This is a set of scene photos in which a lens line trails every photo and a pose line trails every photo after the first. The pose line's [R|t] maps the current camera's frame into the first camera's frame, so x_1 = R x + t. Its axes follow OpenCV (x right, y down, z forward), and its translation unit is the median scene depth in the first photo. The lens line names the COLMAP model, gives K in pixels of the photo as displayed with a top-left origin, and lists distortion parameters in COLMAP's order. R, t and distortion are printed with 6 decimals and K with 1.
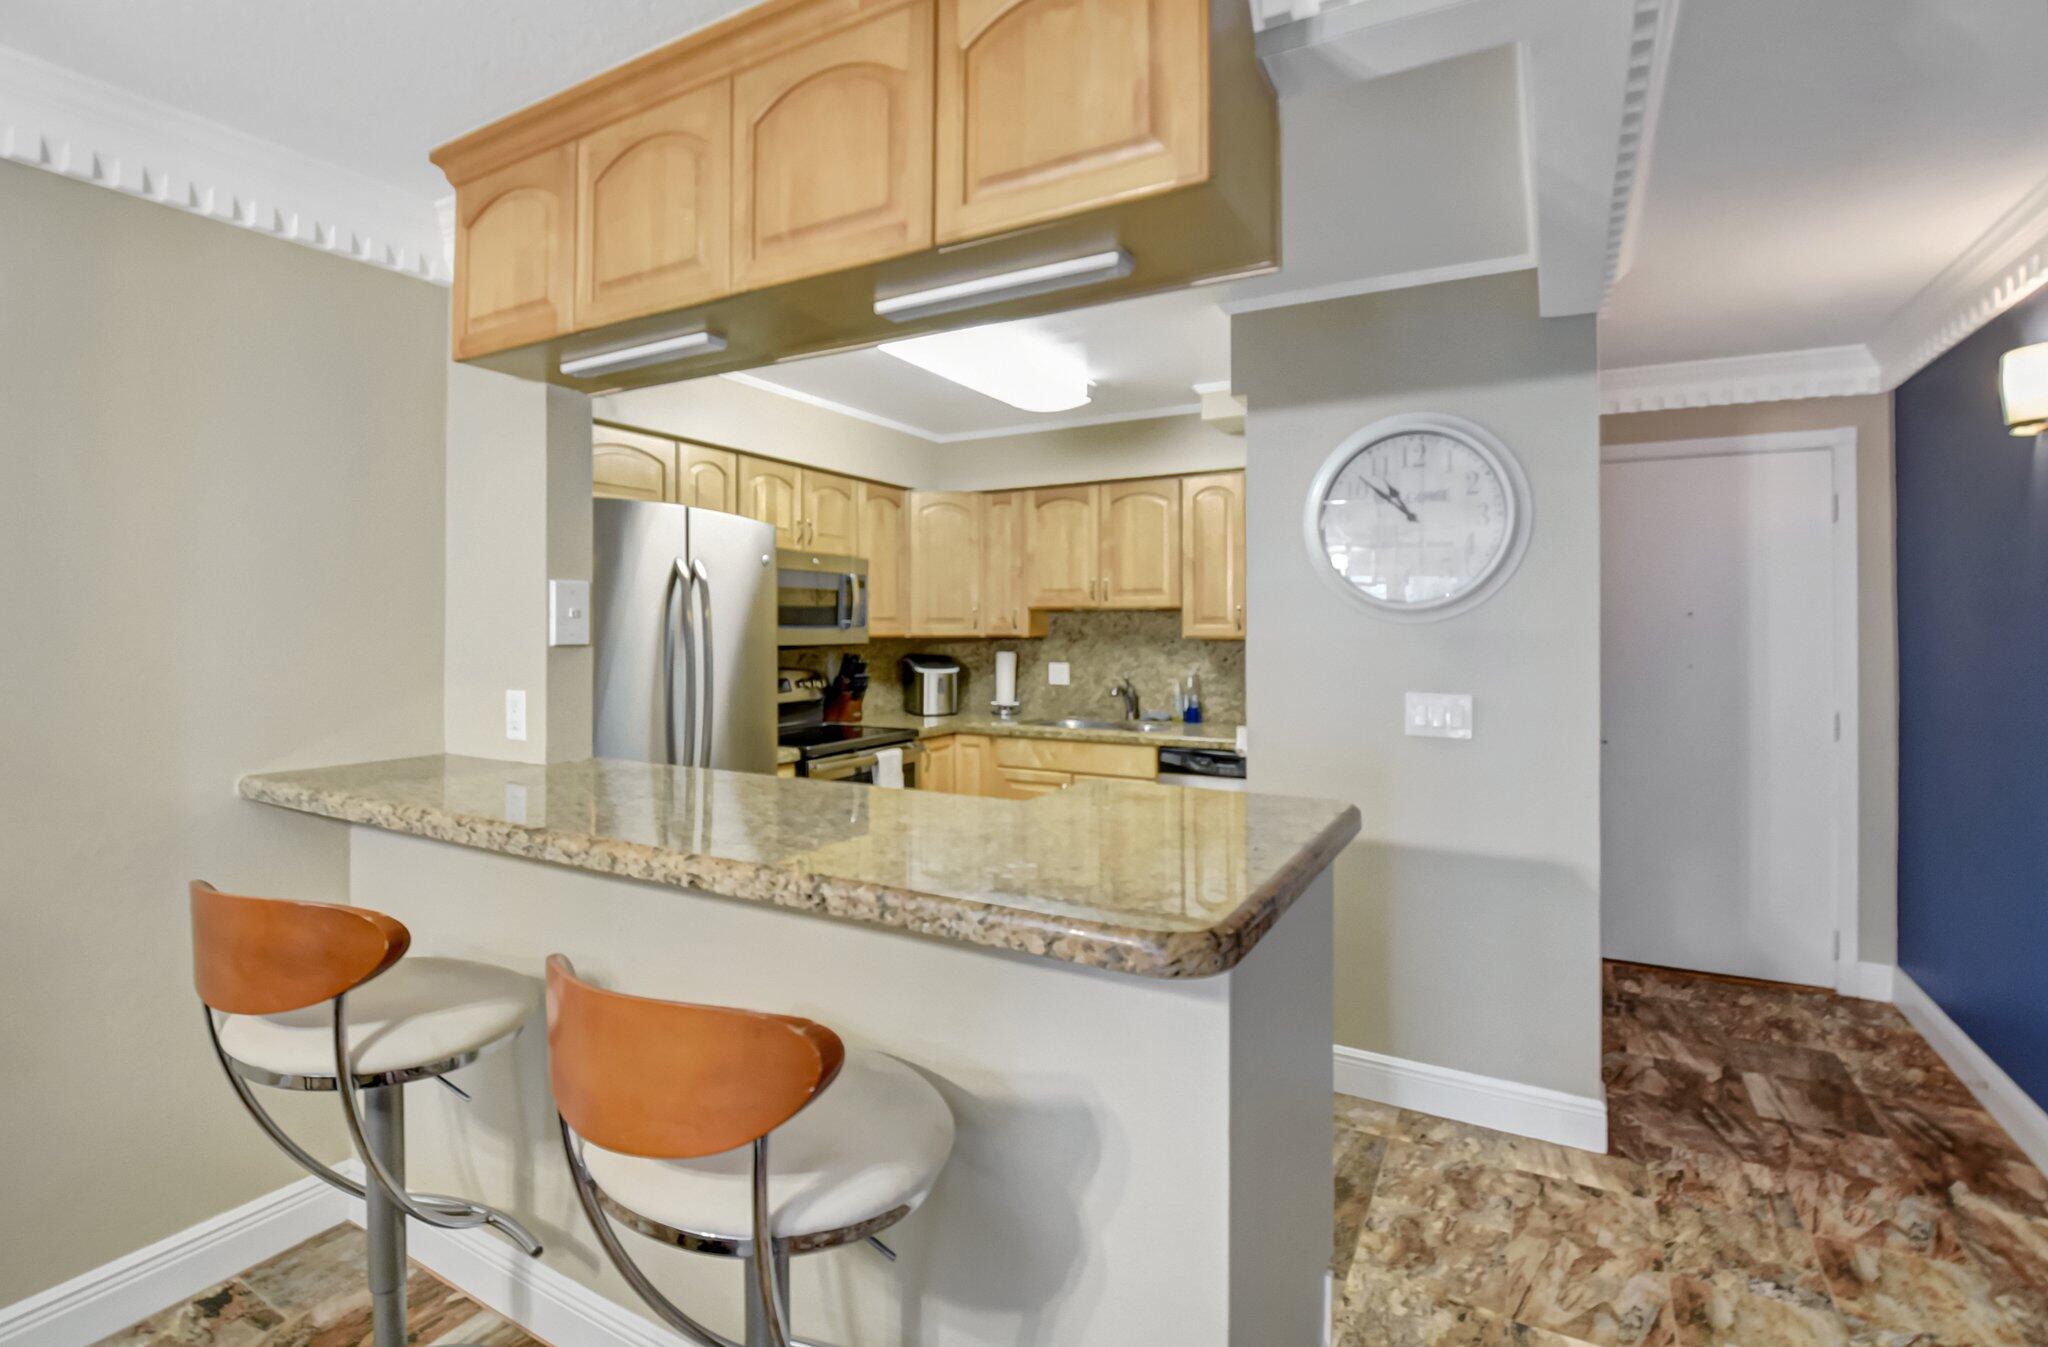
lens RADIAL K [[938.5, 0, 1025.9], [0, 938.5, 623.8], [0, 0, 1]] dist [0.027482, -0.045572]
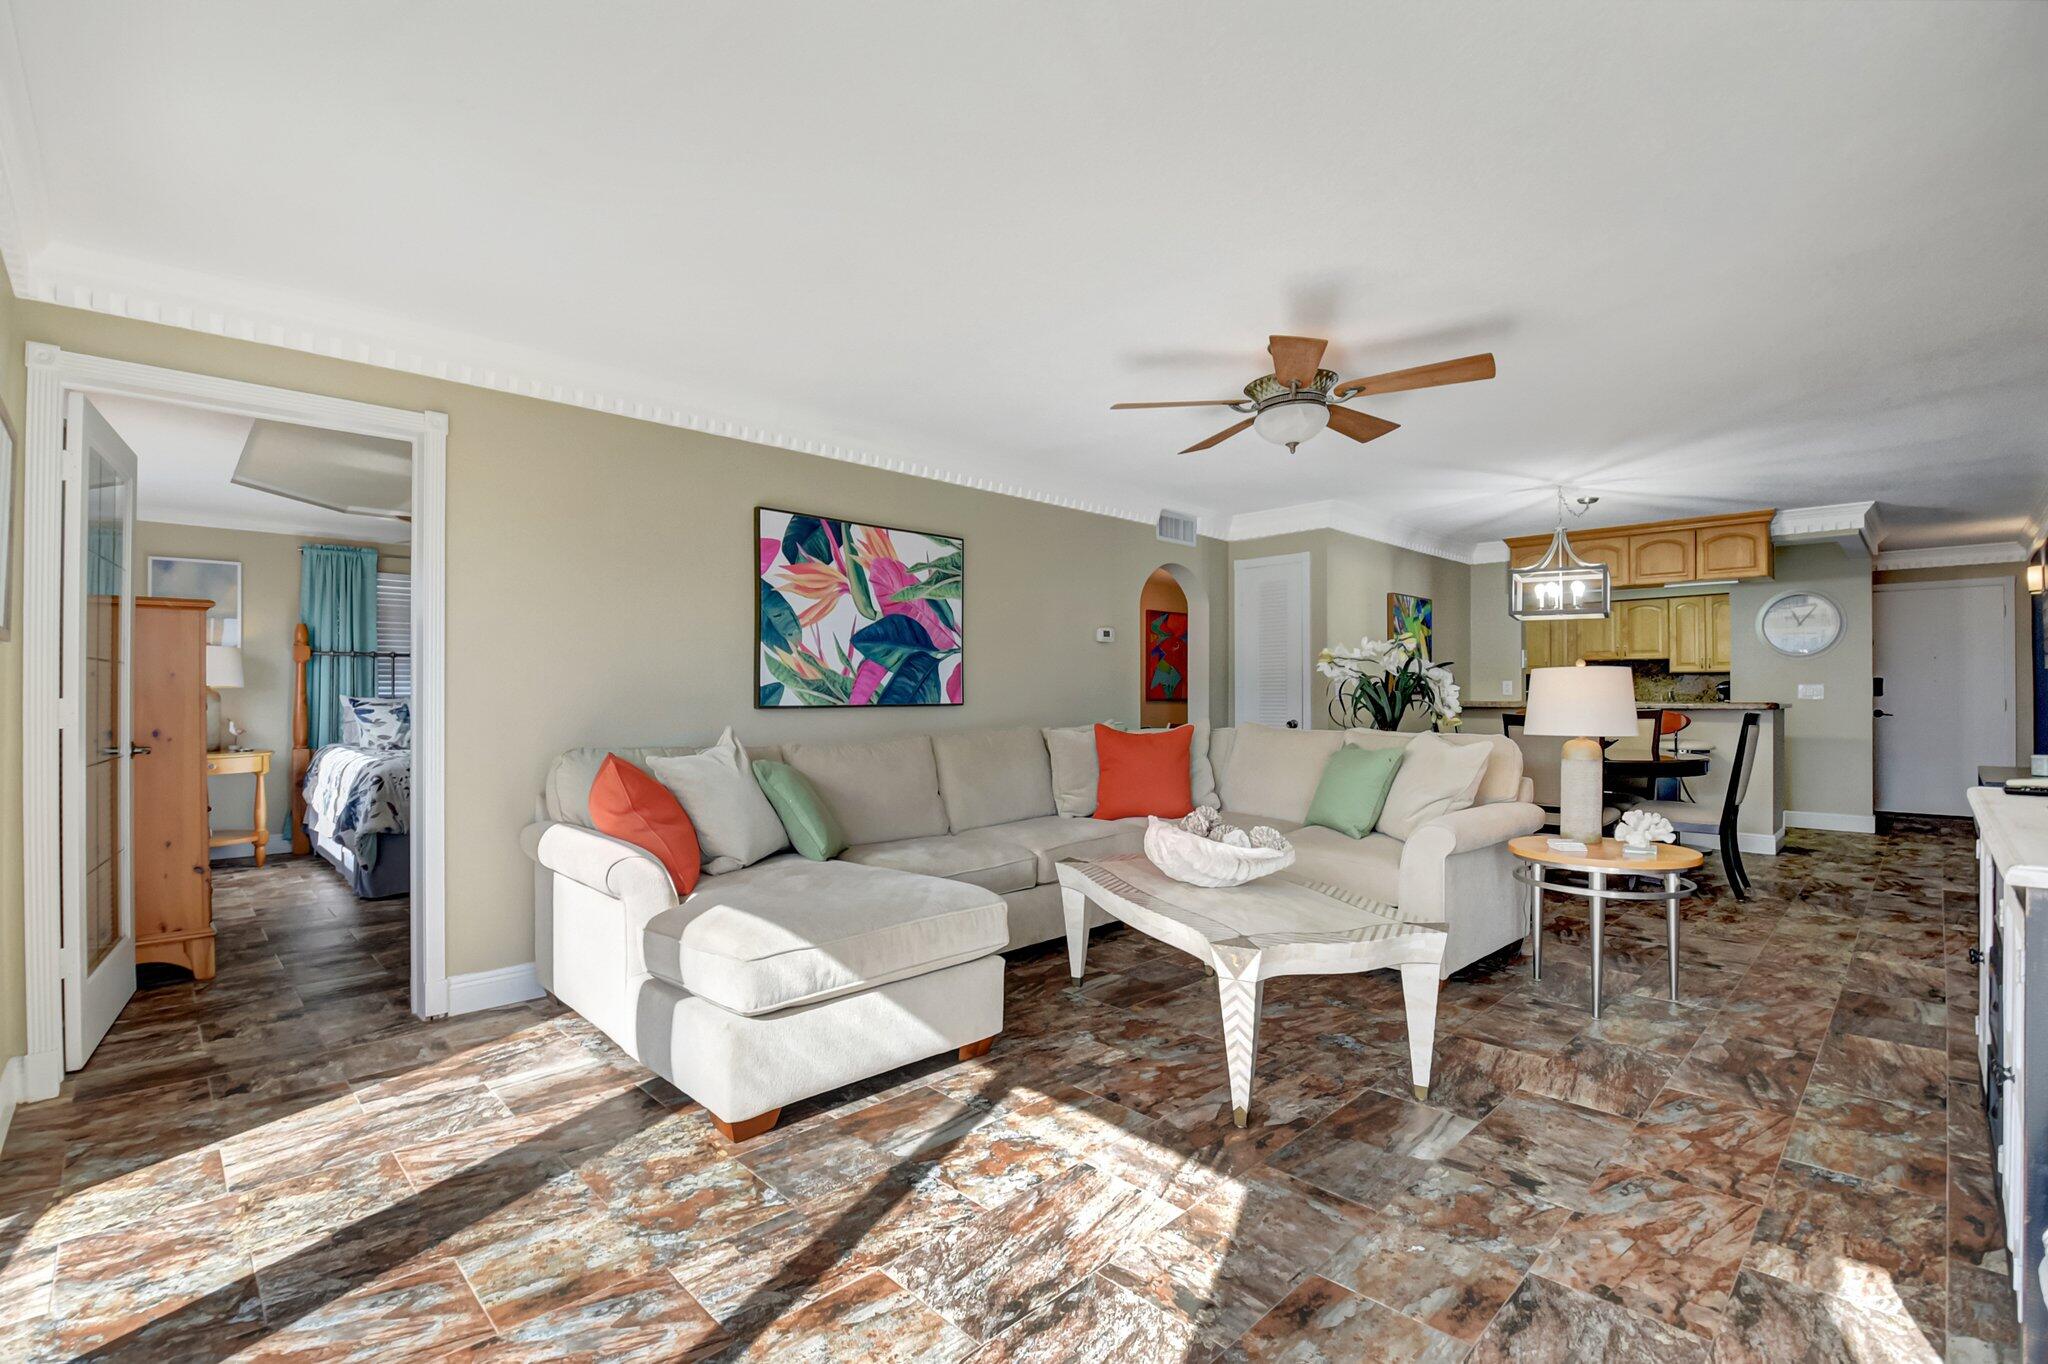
lens RADIAL K [[909.1, 0, 1018.2], [0, 909.1, 694.7], [0, 0, 1]] dist [-0.001077, -0.017448]
pose [[0.957328, -0.005214, -0.288956, -0.642249], [0.005979, 0.999981, 0.001765, 0.049727], [0.288941, -0.003417, 0.957341, -1.373623]]
